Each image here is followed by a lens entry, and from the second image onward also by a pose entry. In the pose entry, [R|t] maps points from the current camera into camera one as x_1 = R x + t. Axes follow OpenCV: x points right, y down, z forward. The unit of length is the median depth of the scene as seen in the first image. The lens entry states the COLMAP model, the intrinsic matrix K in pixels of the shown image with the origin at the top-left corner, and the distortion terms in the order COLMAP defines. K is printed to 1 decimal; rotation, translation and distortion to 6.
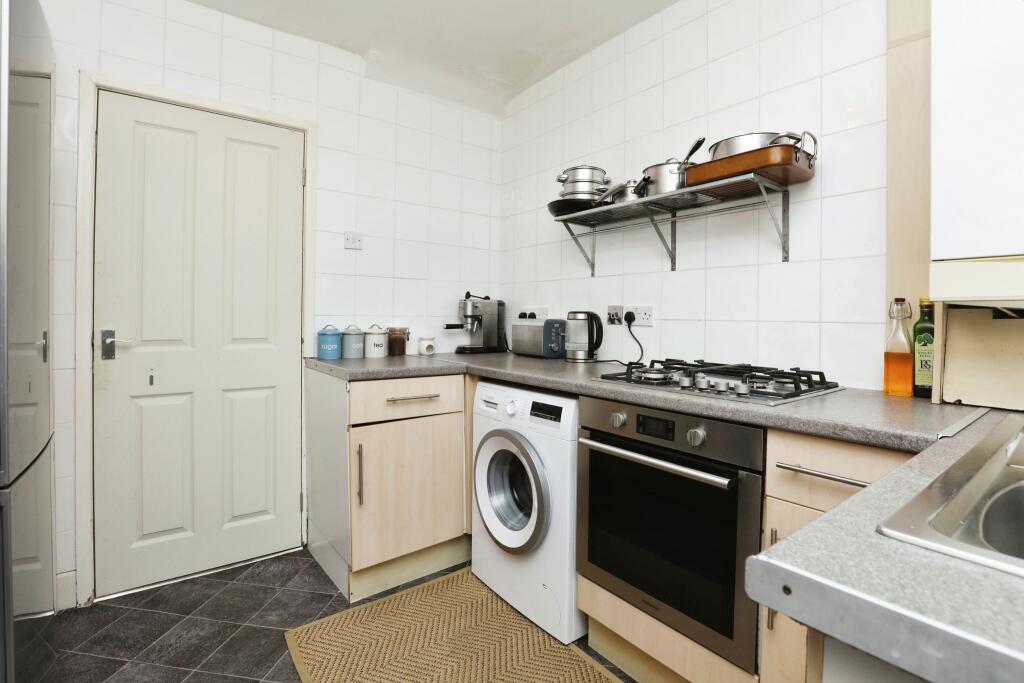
lens RADIAL K [[479.9, 0, 512.3], [0, 479.9, 313.7], [0, 0, 1]] dist [-0.000084, 0.000185]
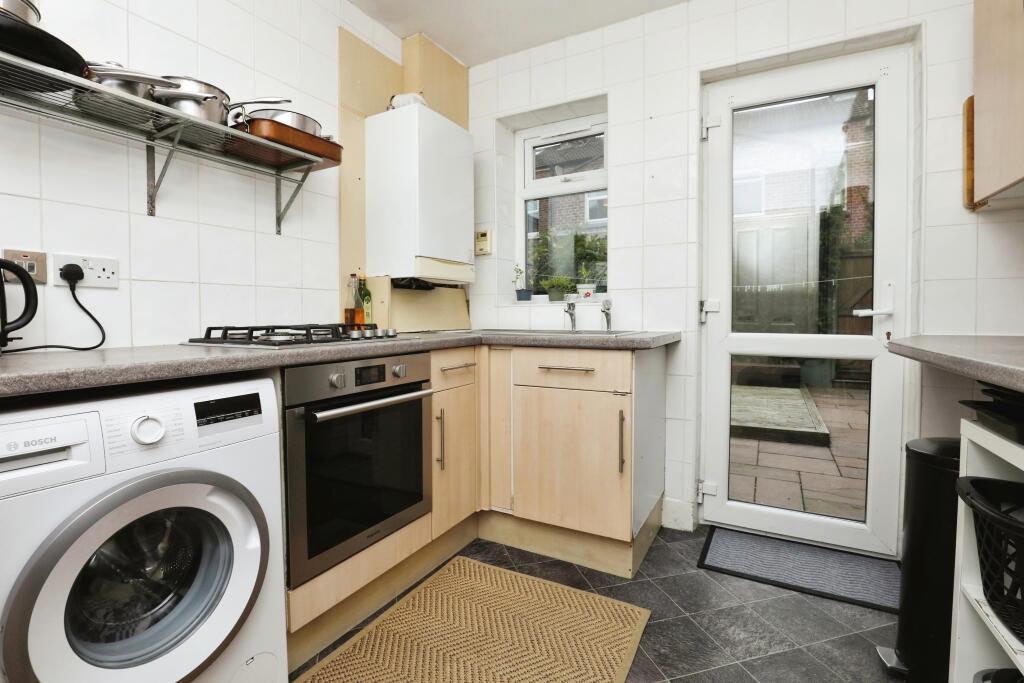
lens RADIAL K [[475.4, 0, 514.6], [0, 475.4, 332.6], [0, 0, 1]] dist [-0.026424, 0.000898]
pose [[-0.401613, -0.034660, 0.915153, -0.682327], [0.004936, 0.999187, 0.040009, 0.080036], [-0.915796, 0.020585, -0.401116, 0.929707]]
